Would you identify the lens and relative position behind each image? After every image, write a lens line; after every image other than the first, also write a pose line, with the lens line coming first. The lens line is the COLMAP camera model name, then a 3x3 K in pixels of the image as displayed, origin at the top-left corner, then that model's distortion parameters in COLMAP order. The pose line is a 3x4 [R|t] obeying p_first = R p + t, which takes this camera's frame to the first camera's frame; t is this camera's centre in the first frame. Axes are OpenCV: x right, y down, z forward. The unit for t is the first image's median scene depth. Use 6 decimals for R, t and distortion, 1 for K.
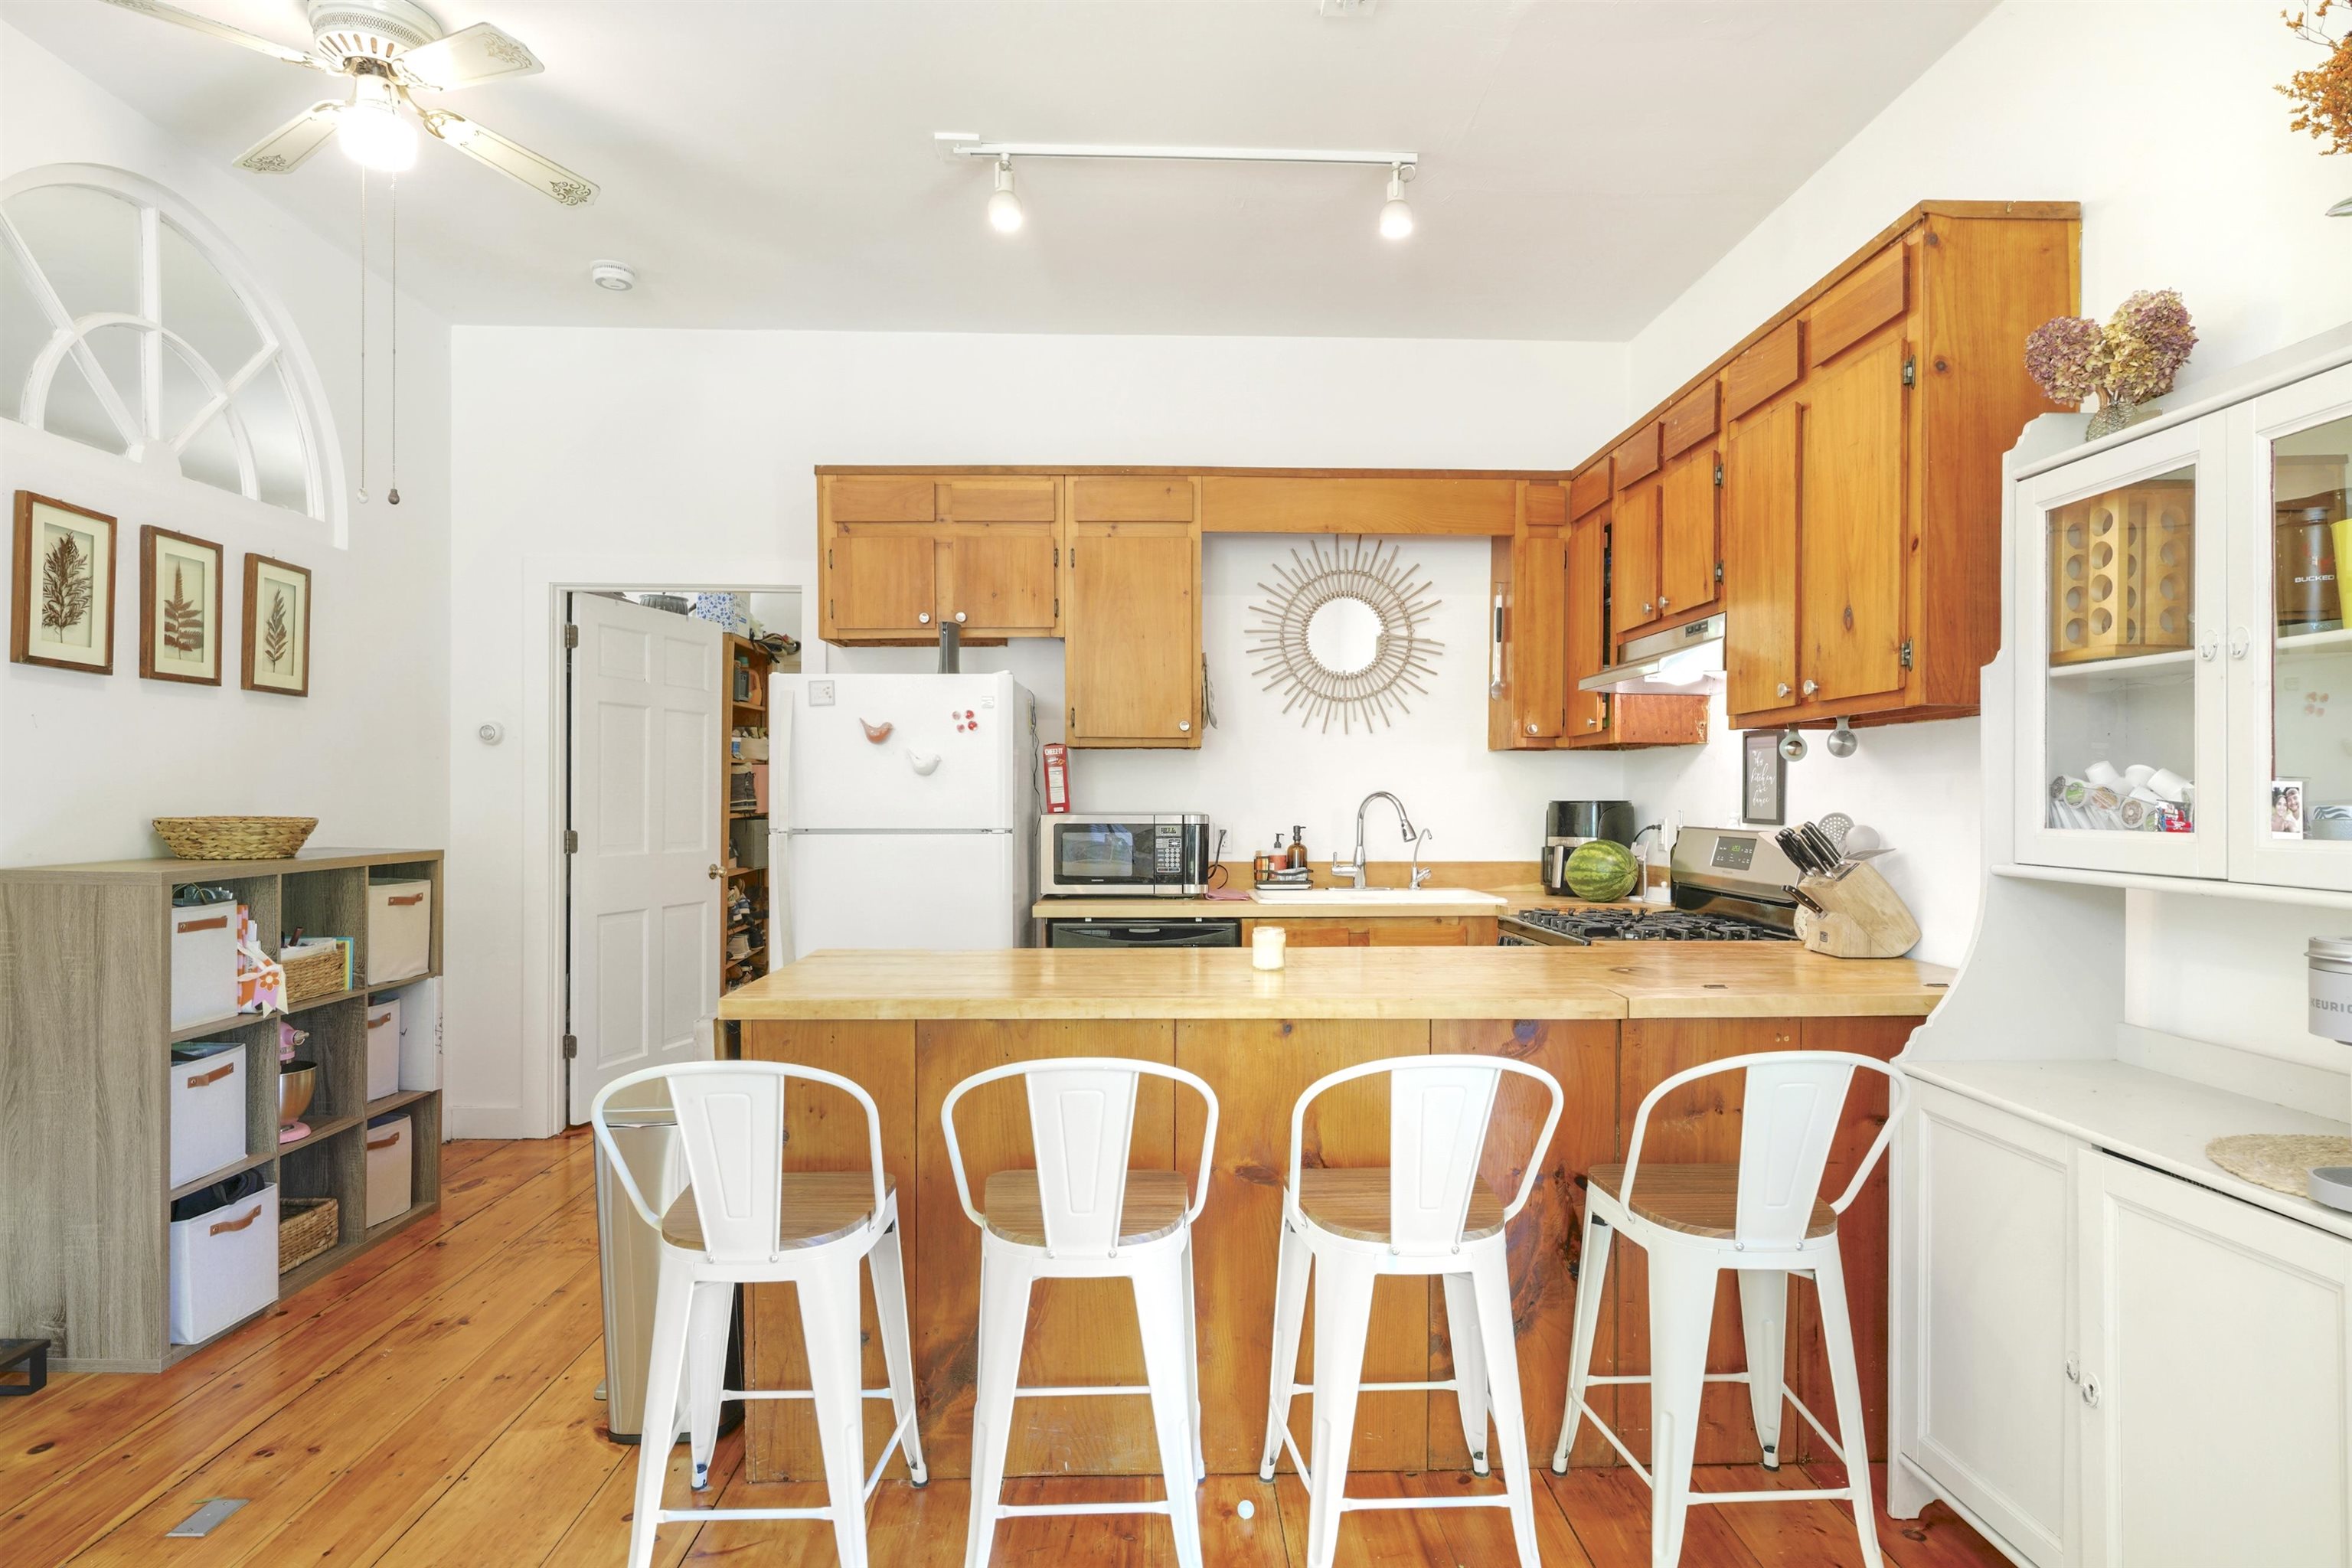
lens RADIAL K [[1298.8, 0, 1177.0], [0, 1298.8, 794.5], [0, 0, 1]] dist [-0.004119, -0.001335]
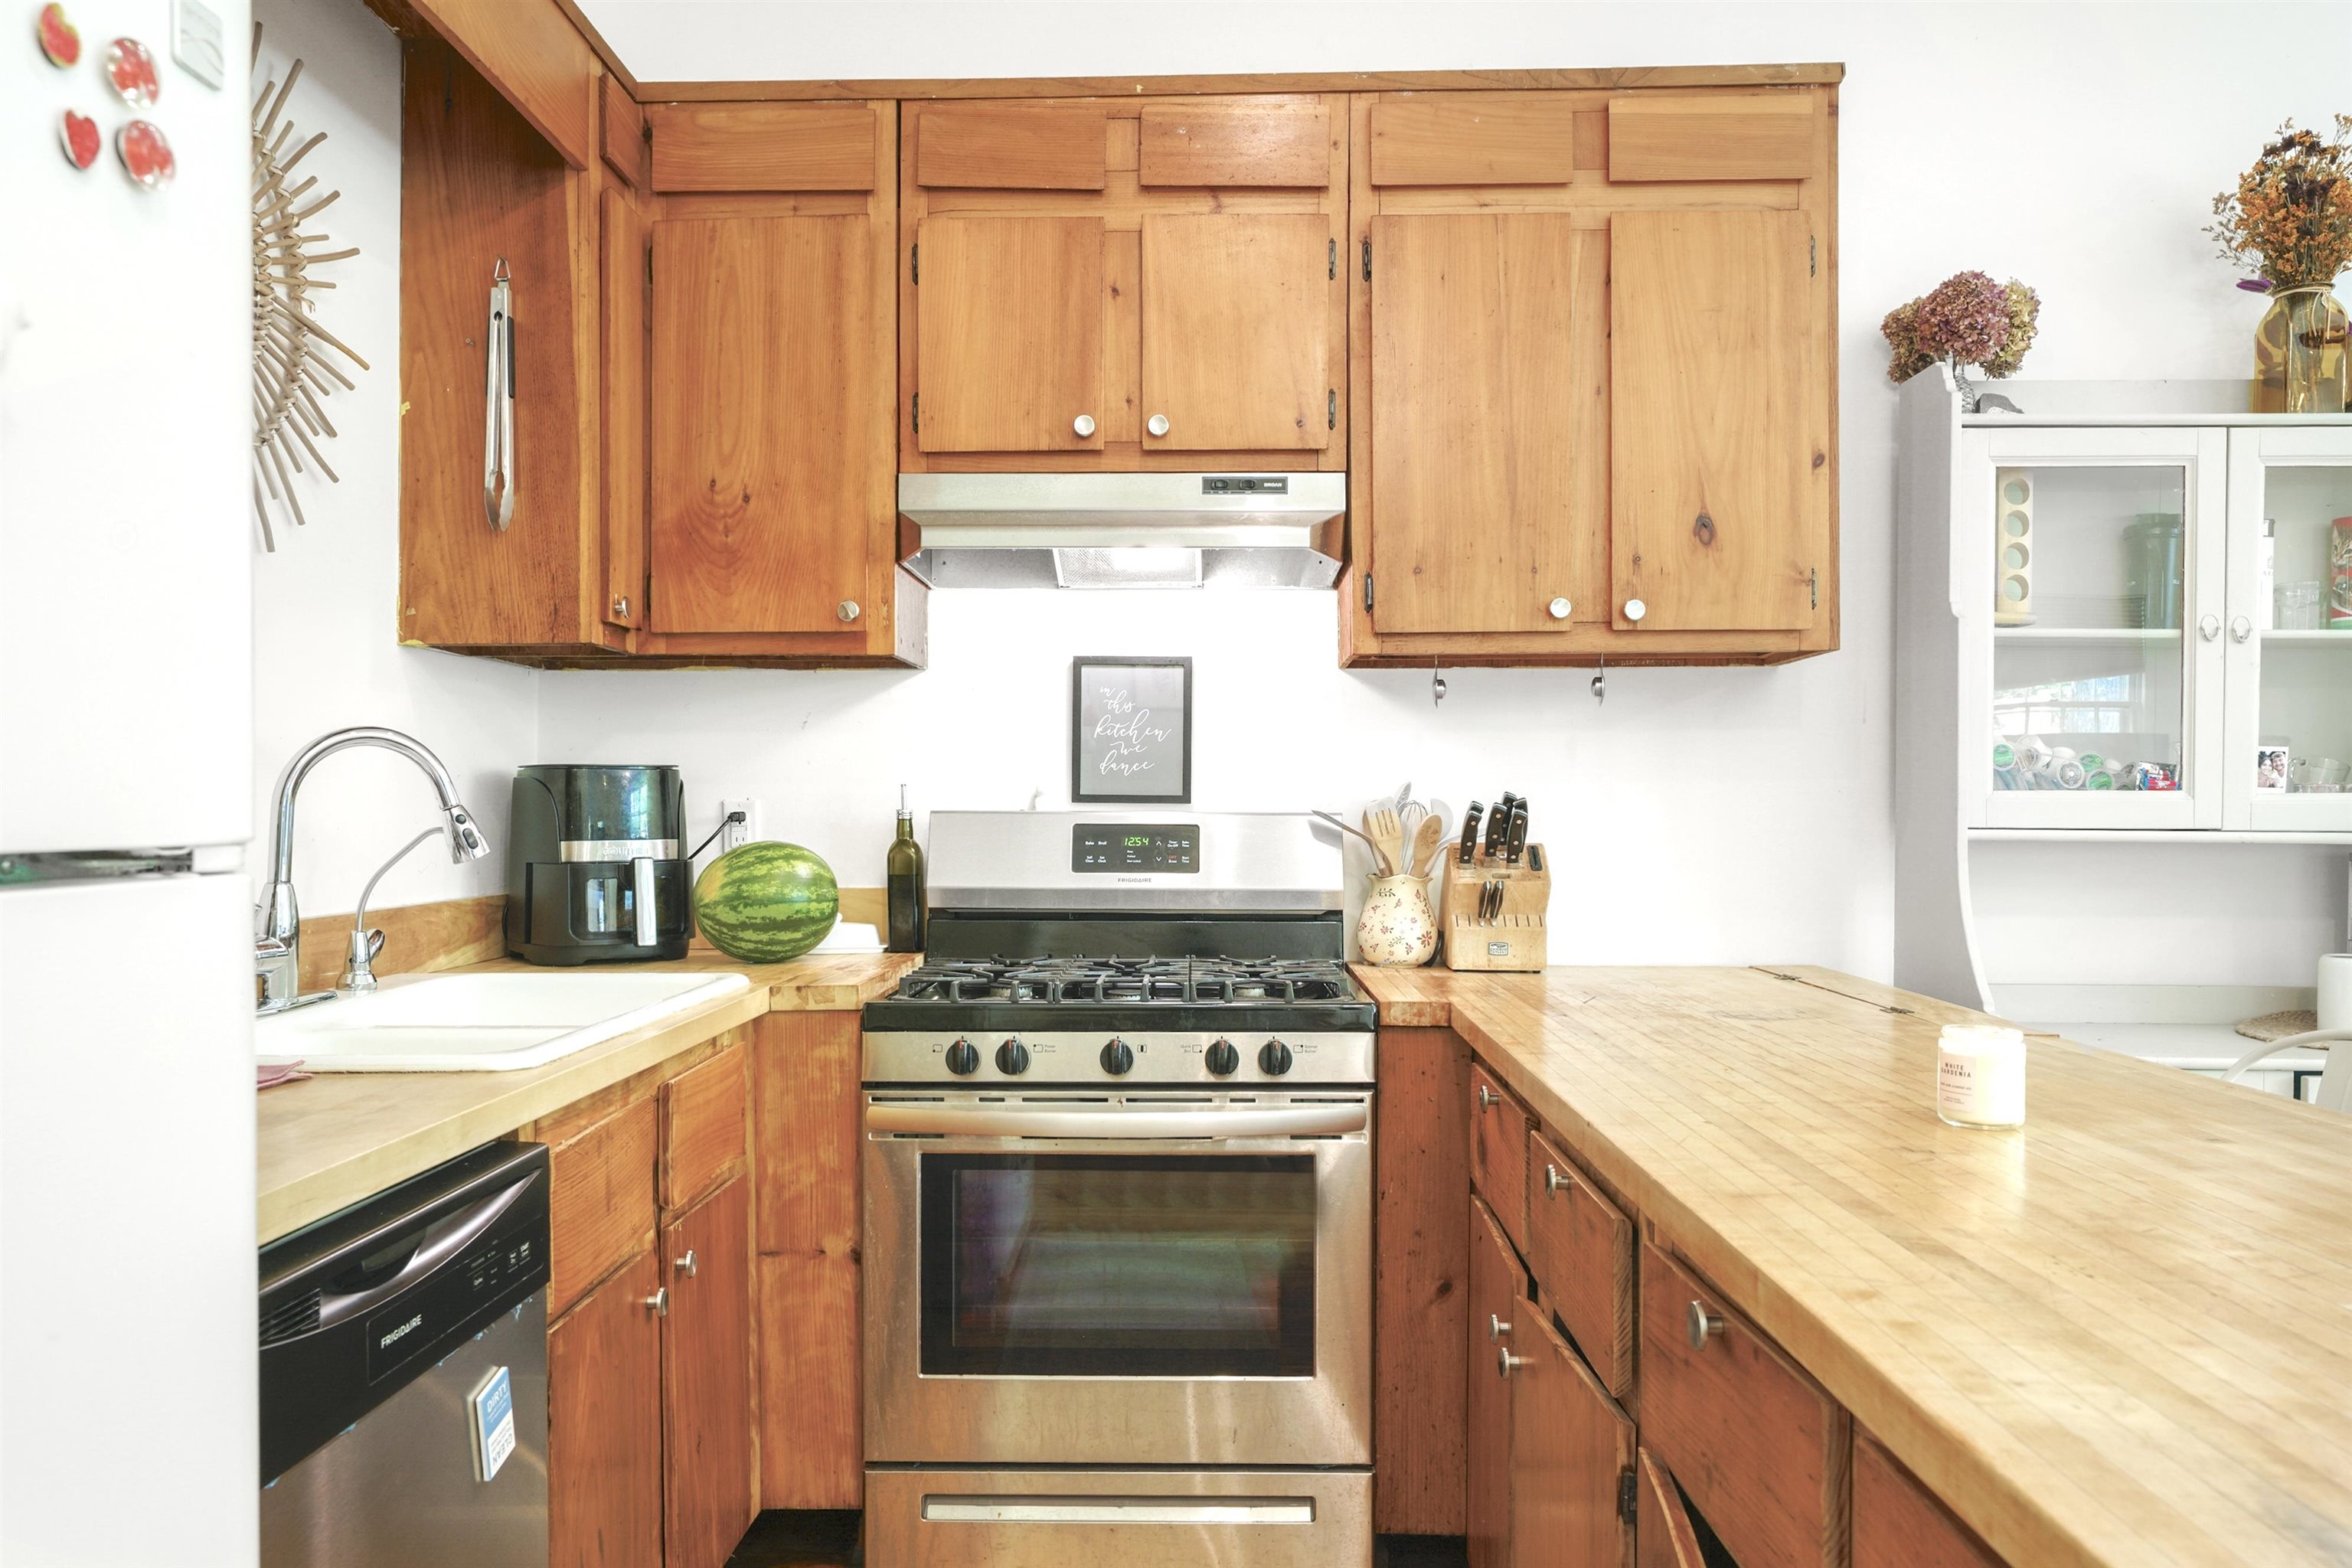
lens RADIAL K [[1653.4, 0, 1172.3], [0, 1653.4, 787.1], [0, 0, 1]] dist [0.025716, 0.000905]
pose [[0.066887, 0.012307, 0.997685, -0.598917], [-0.006094, 0.999910, -0.011926, 0.041179], [-0.997742, -0.005282, 0.066956, 1.490931]]
